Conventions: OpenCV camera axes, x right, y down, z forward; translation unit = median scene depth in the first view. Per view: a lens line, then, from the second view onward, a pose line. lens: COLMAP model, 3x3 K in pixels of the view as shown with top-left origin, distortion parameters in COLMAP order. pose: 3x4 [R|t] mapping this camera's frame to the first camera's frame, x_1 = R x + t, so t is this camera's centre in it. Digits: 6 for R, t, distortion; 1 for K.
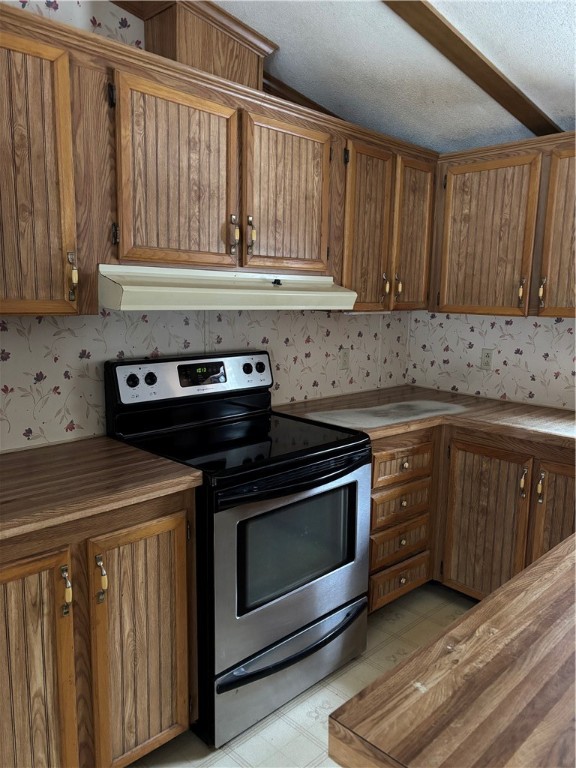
lens RADIAL K [[582.3, 0, 288.0], [0, 582.3, 384.0], [0, 0, 1]] dist [0.020311, -0.008900]
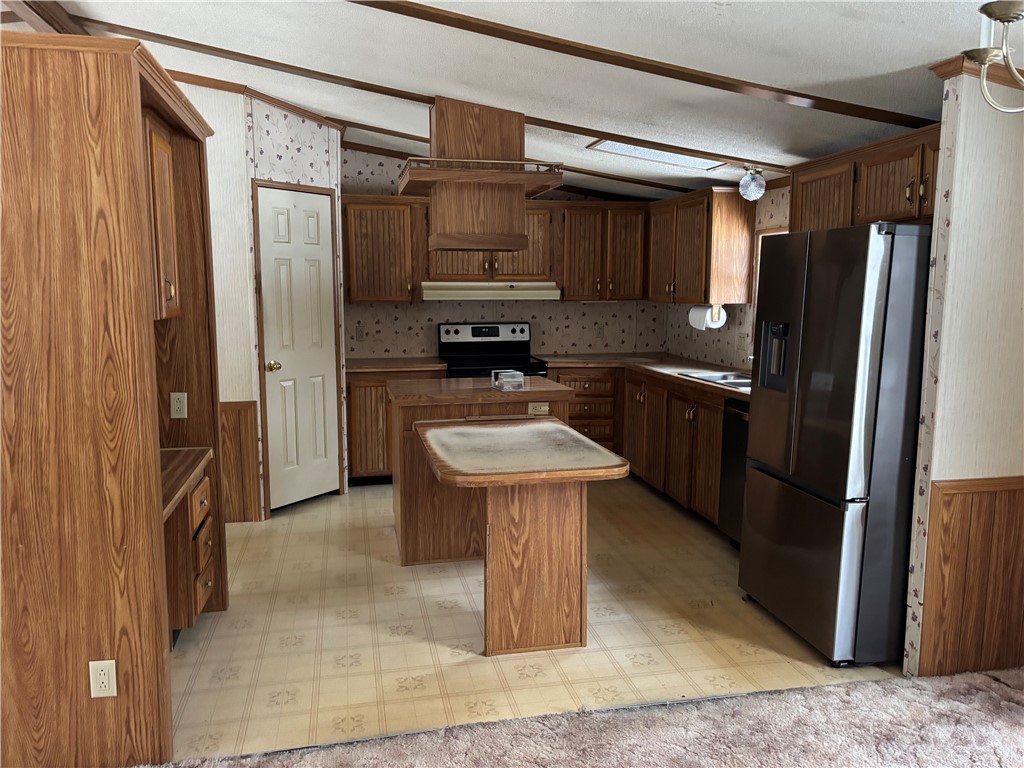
lens RADIAL K [[769.7, 0, 512.0], [0, 769.7, 384.0], [0, 0, 1]] dist [0.024097, -0.007750]
pose [[0.840711, 0.051111, -0.539066, 1.414923], [-0.066141, 0.997774, -0.008550, 0.185670], [0.537429, 0.042843, 0.842220, -1.228958]]
